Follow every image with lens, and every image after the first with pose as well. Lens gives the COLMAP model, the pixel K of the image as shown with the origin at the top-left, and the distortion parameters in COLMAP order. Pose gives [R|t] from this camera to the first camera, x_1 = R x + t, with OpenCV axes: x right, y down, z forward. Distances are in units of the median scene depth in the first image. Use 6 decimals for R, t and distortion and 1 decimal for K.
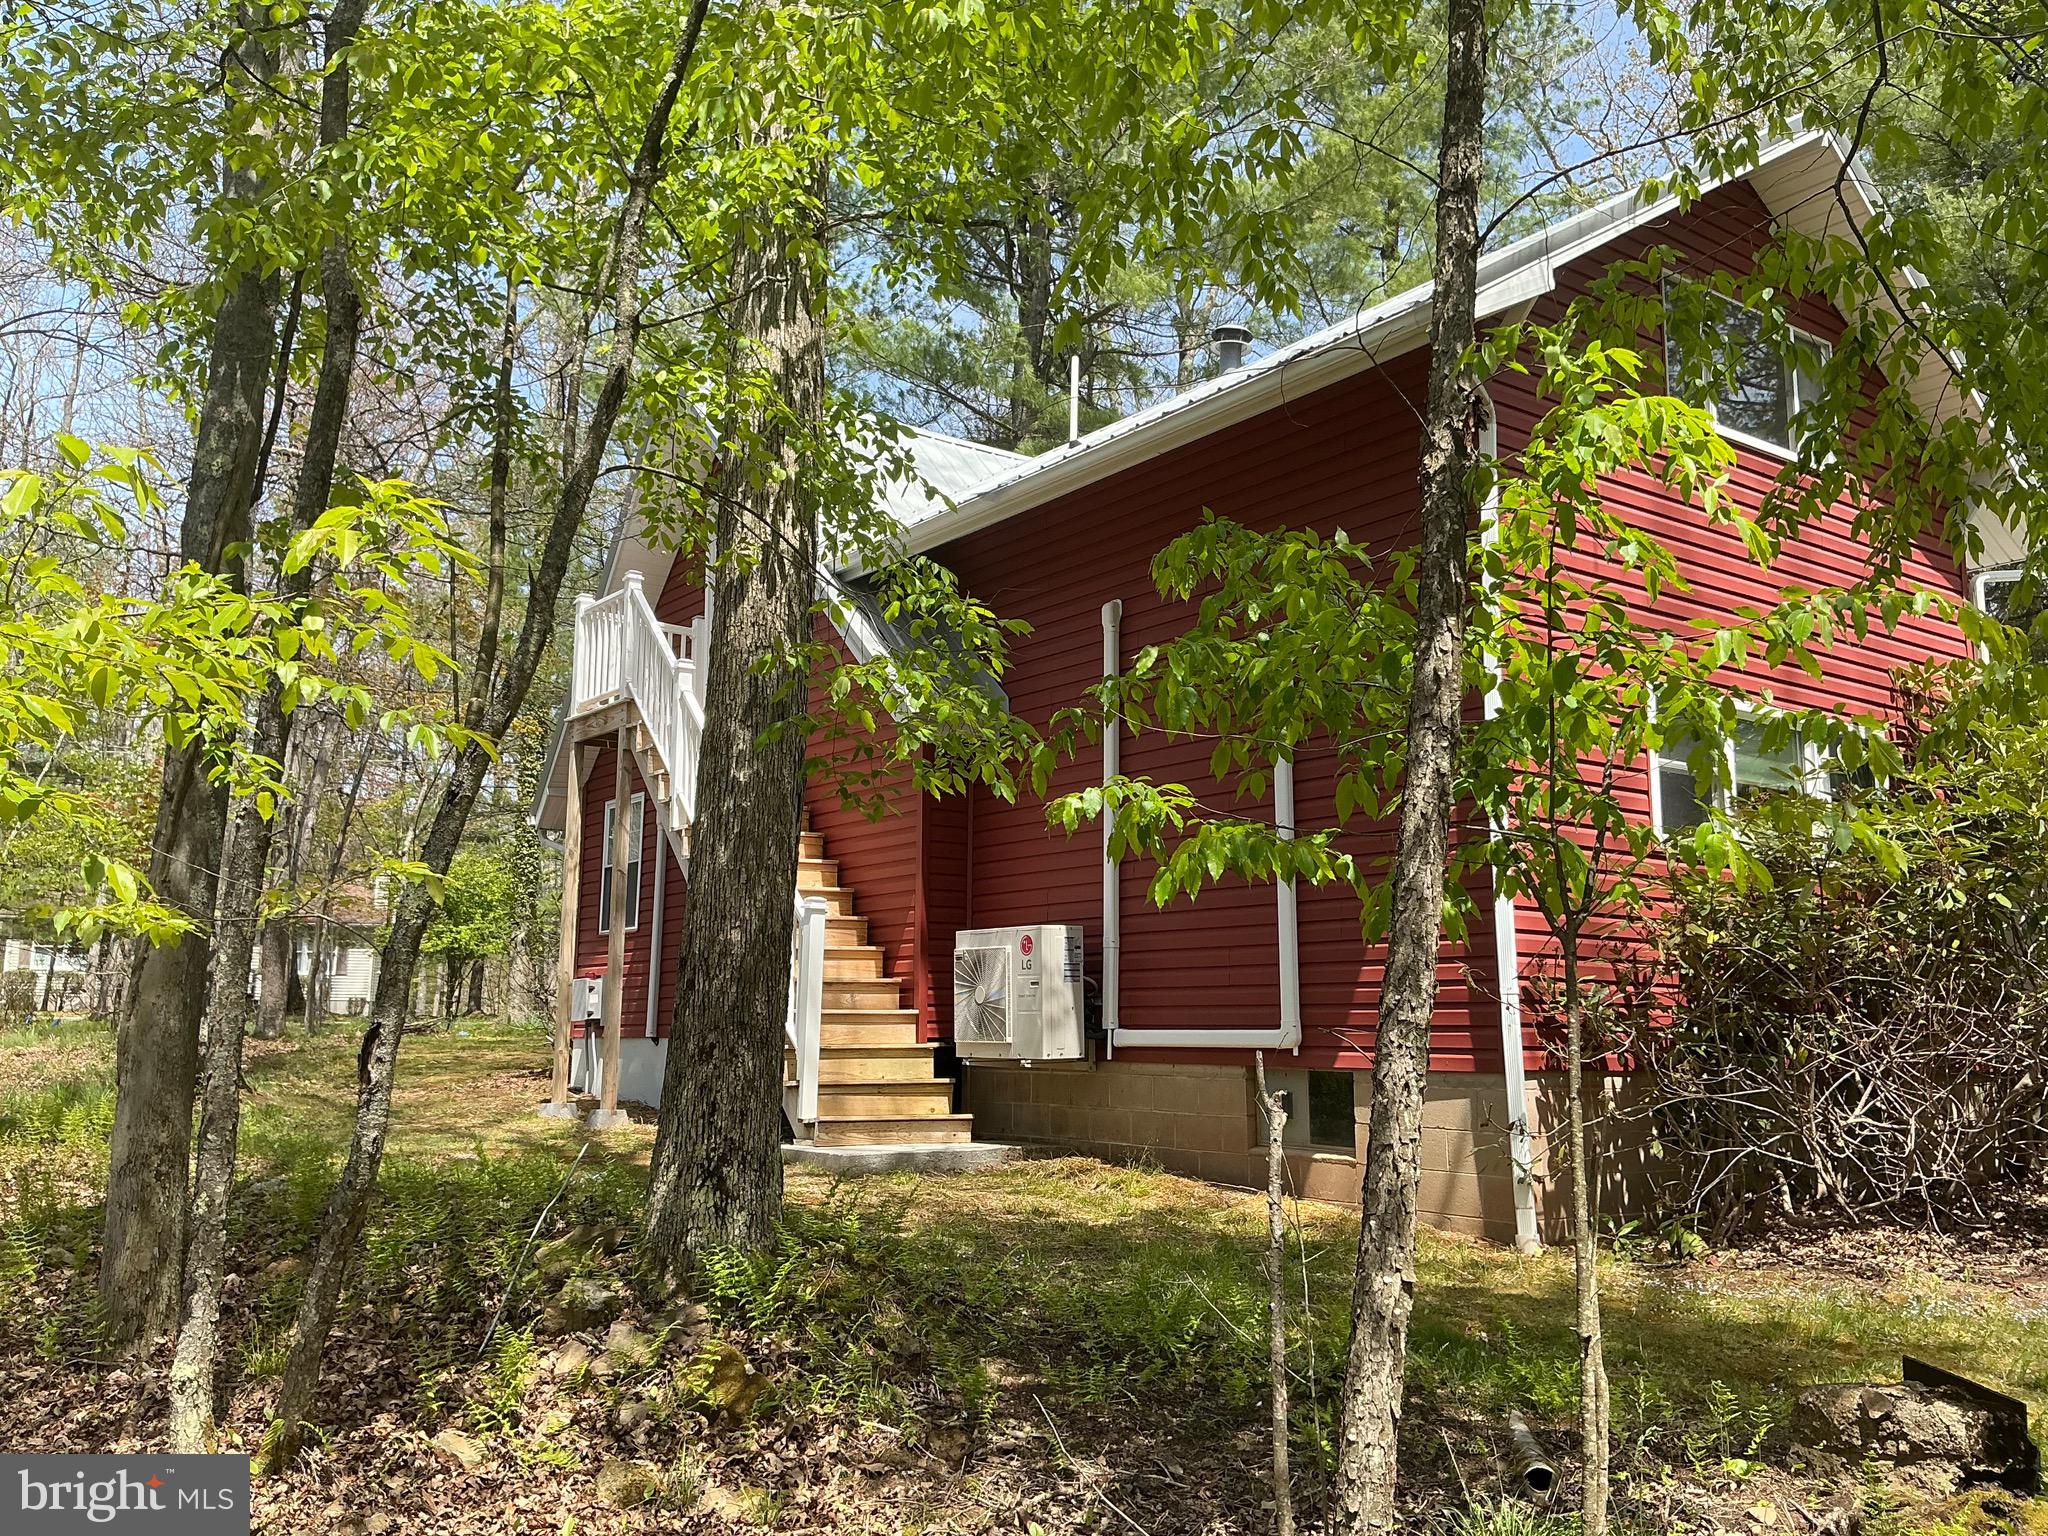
lens RADIAL K [[1688.2, 0, 1024.0], [0, 1688.2, 768.0], [0, 0, 1]] dist [0.096083, -0.171019]
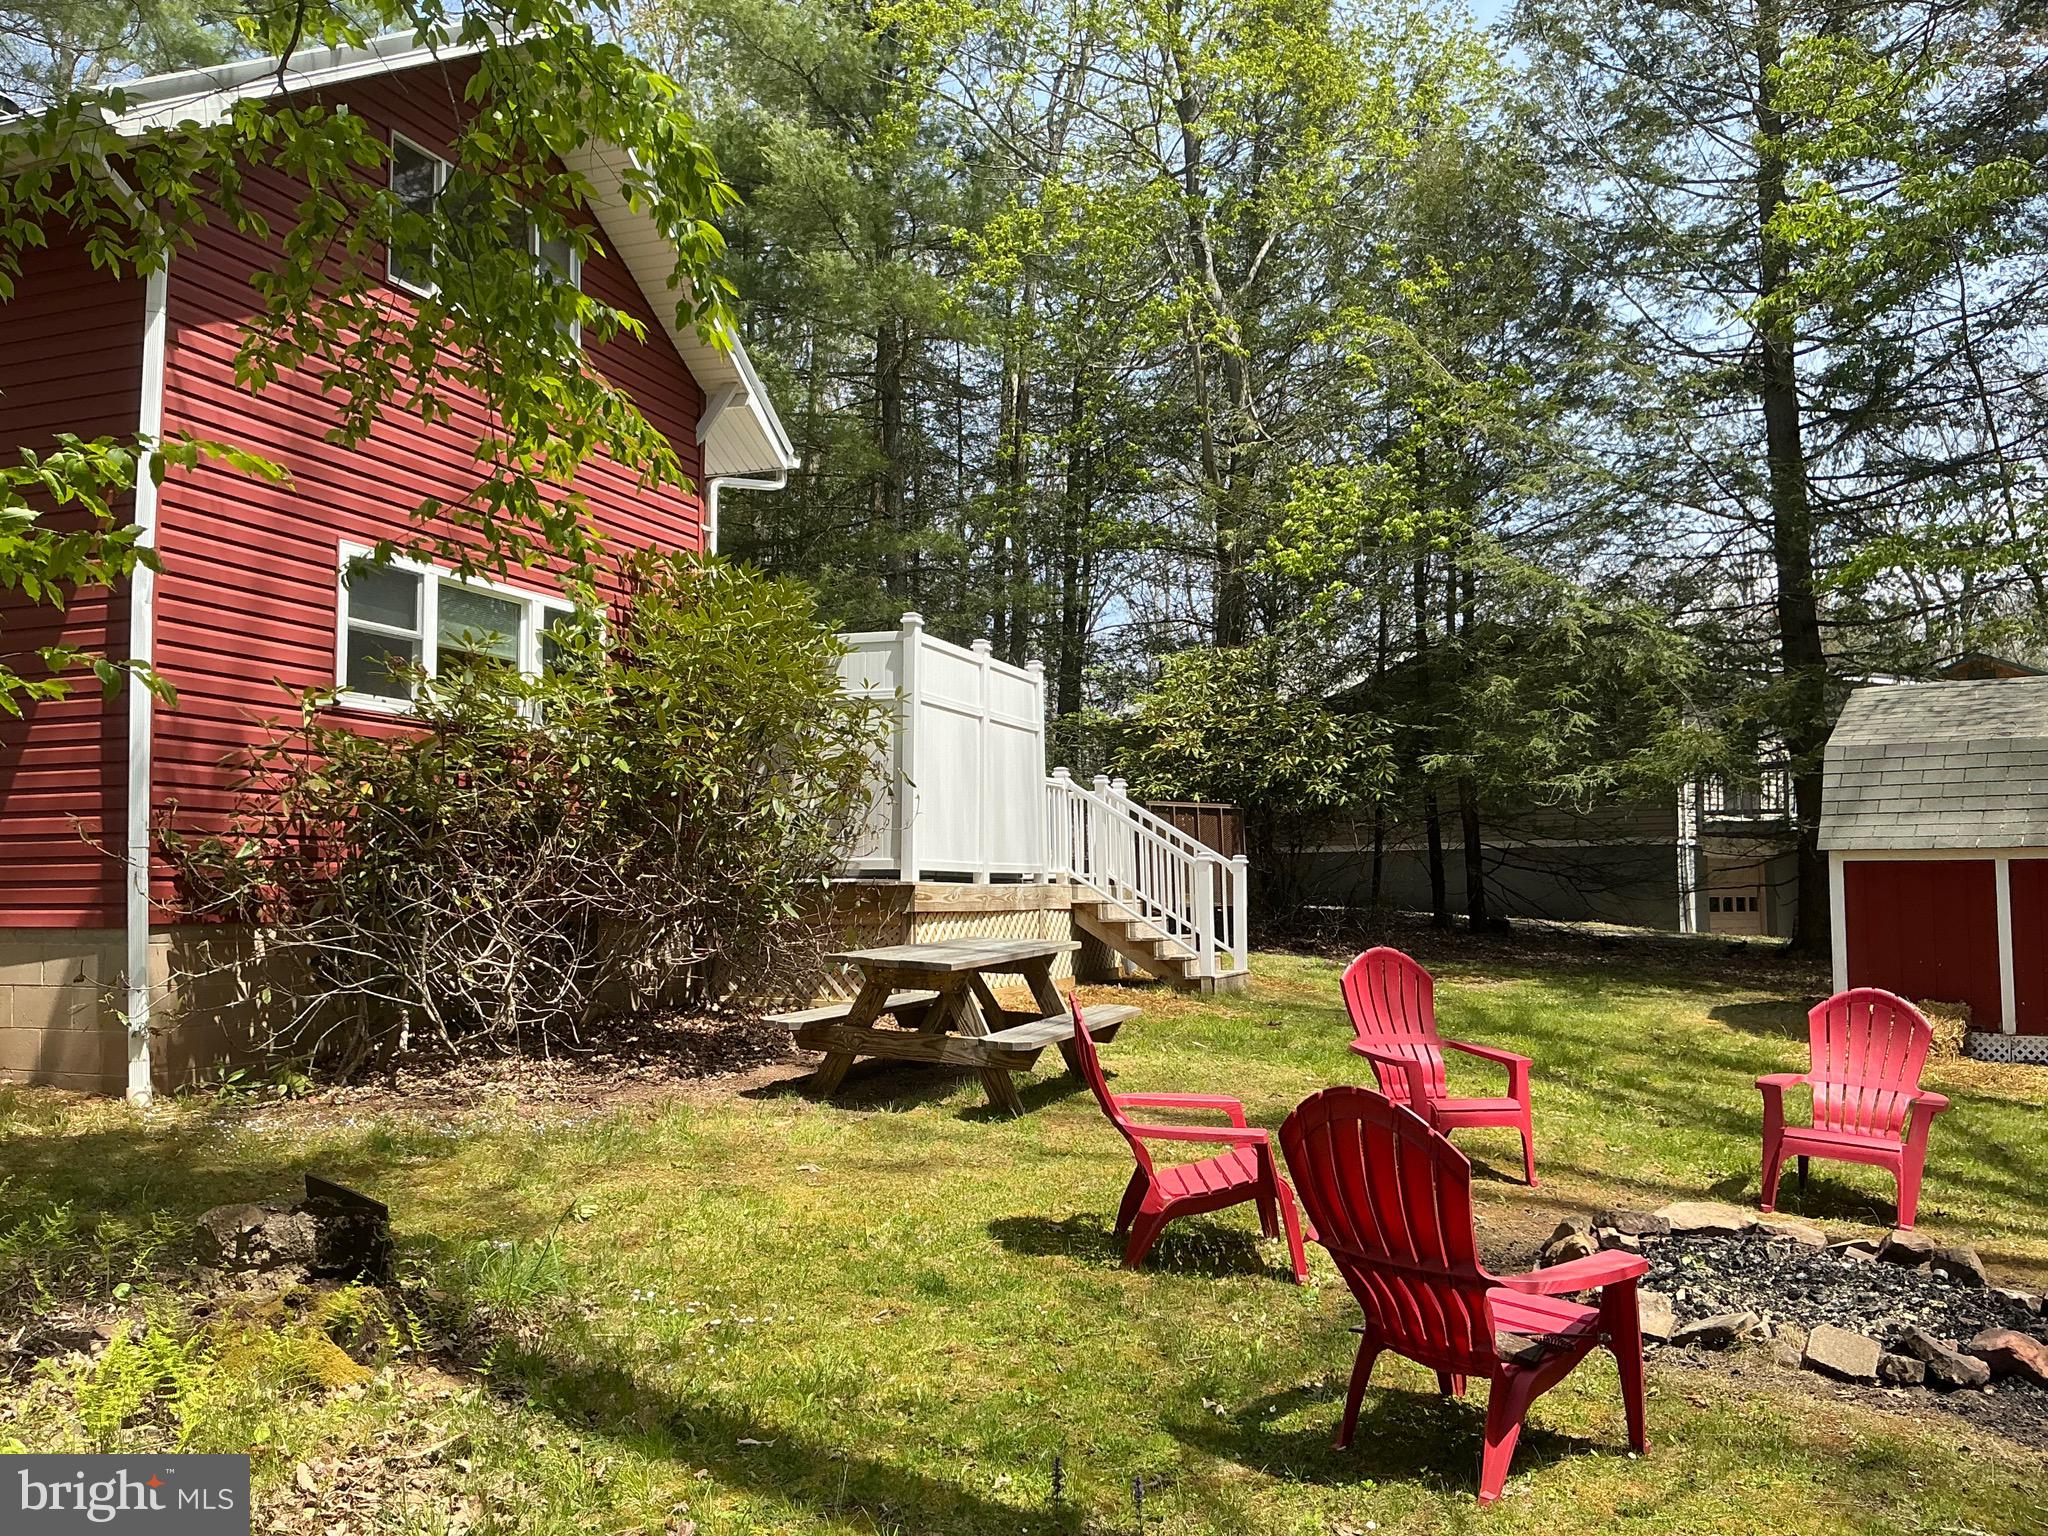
lens RADIAL K [[1688.2, 0, 1024.0], [0, 1688.2, 768.0], [0, 0, 1]] dist [0.096083, -0.171019]
pose [[0.838043, 0.031023, 0.544722, 0.178872], [-0.076219, 0.995249, 0.060580, -0.010036], [-0.540255, -0.092287, 0.836426, -0.087888]]
